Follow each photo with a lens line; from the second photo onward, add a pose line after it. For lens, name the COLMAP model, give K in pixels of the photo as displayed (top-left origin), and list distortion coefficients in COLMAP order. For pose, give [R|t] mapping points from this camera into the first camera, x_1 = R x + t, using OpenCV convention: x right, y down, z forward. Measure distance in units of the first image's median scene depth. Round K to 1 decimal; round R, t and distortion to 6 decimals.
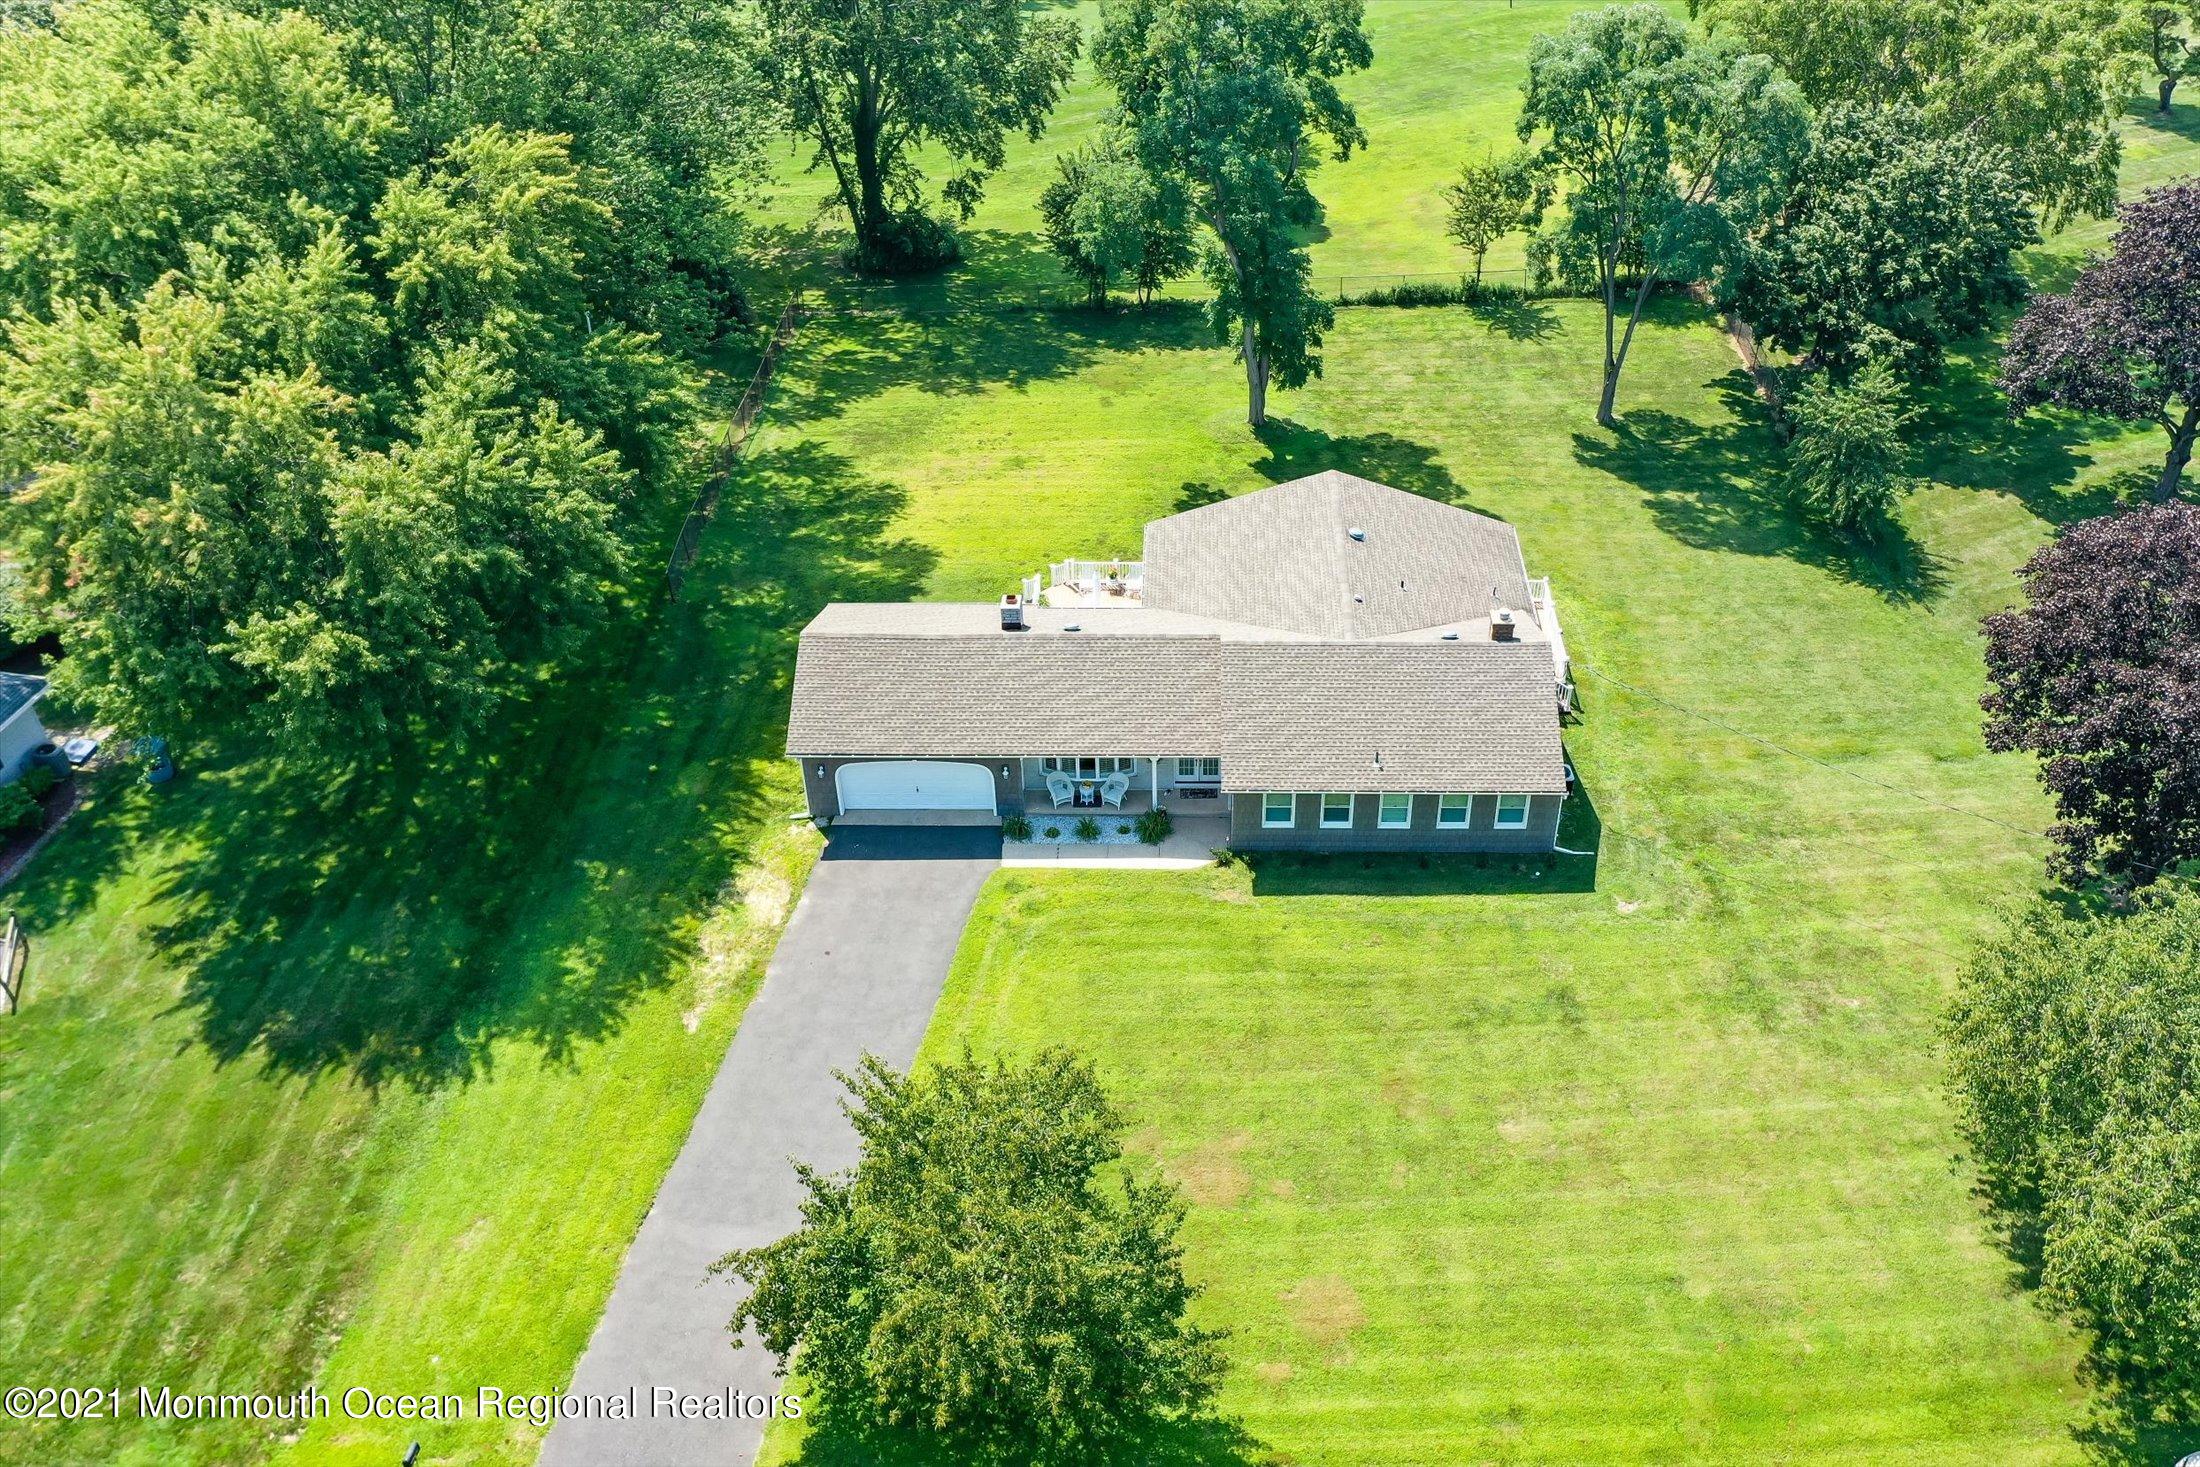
lens RADIAL K [[2088.7, 0, 1100.0], [0, 2088.7, 738.8], [0, 0, 1]] dist [0.013248, 0.000000]
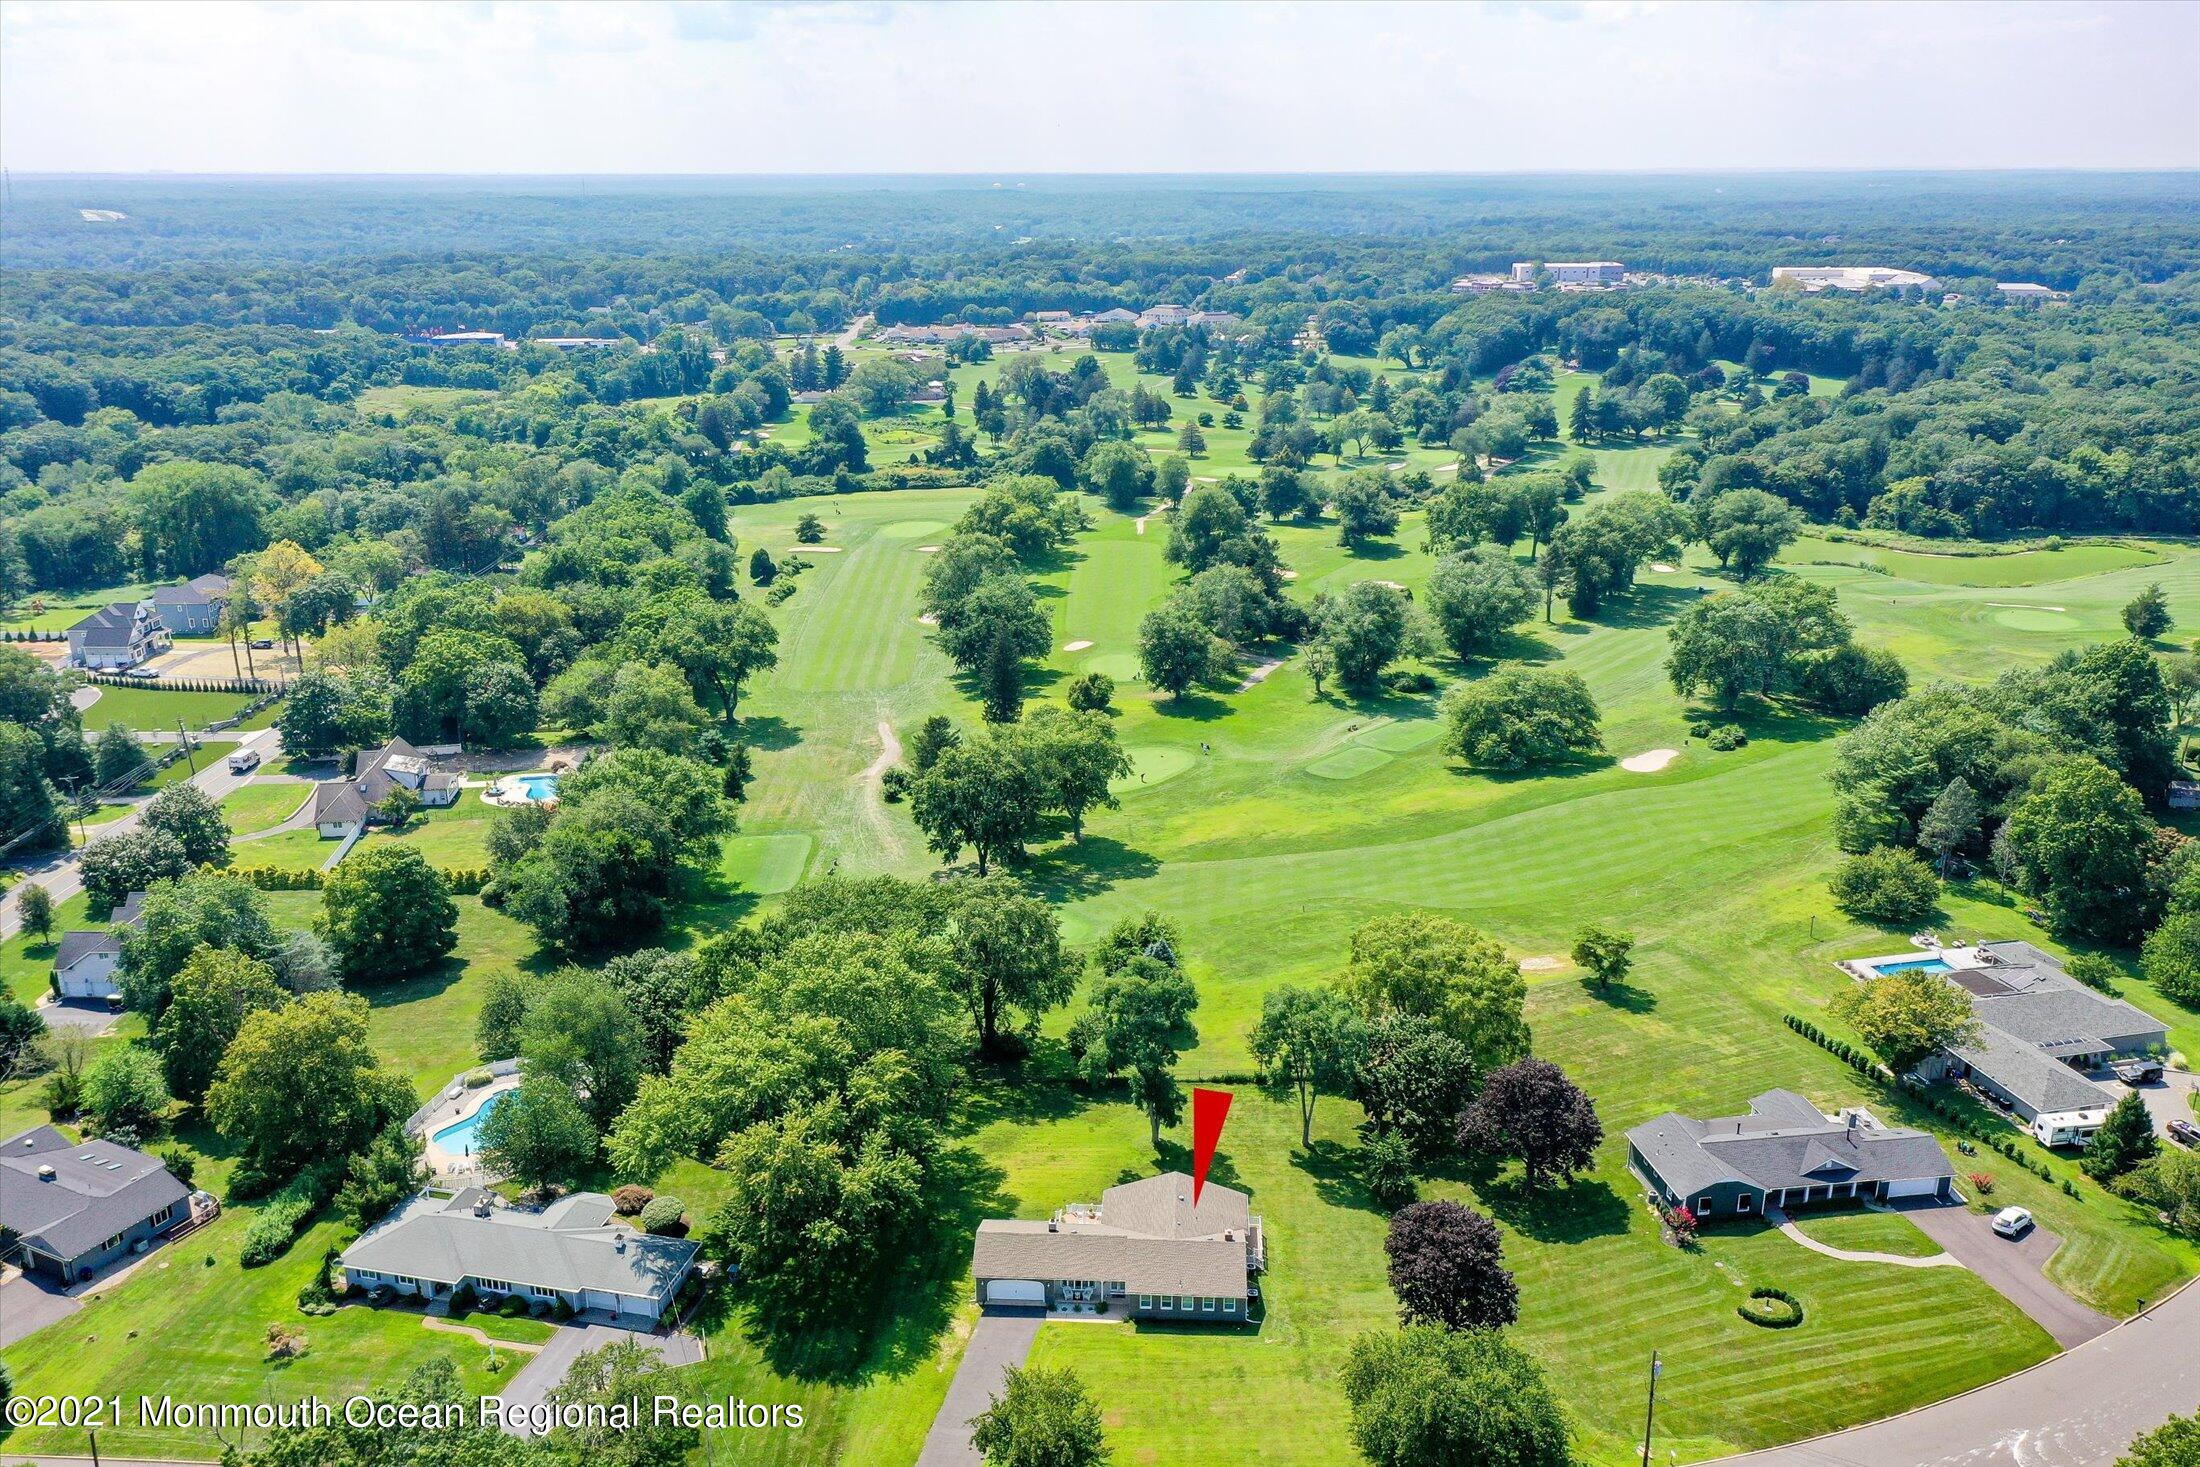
lens RADIAL K [[1708.0, 0, 1104.3], [0, 1708.0, 740.2], [0, 0, 1]] dist [0.026198, -0.040567]
pose [[0.999678, 0.025255, -0.002347, 0.015756], [-0.024646, 0.945411, -0.324948, 0.067067], [-0.005988, 0.324901, 0.945729, -1.369466]]
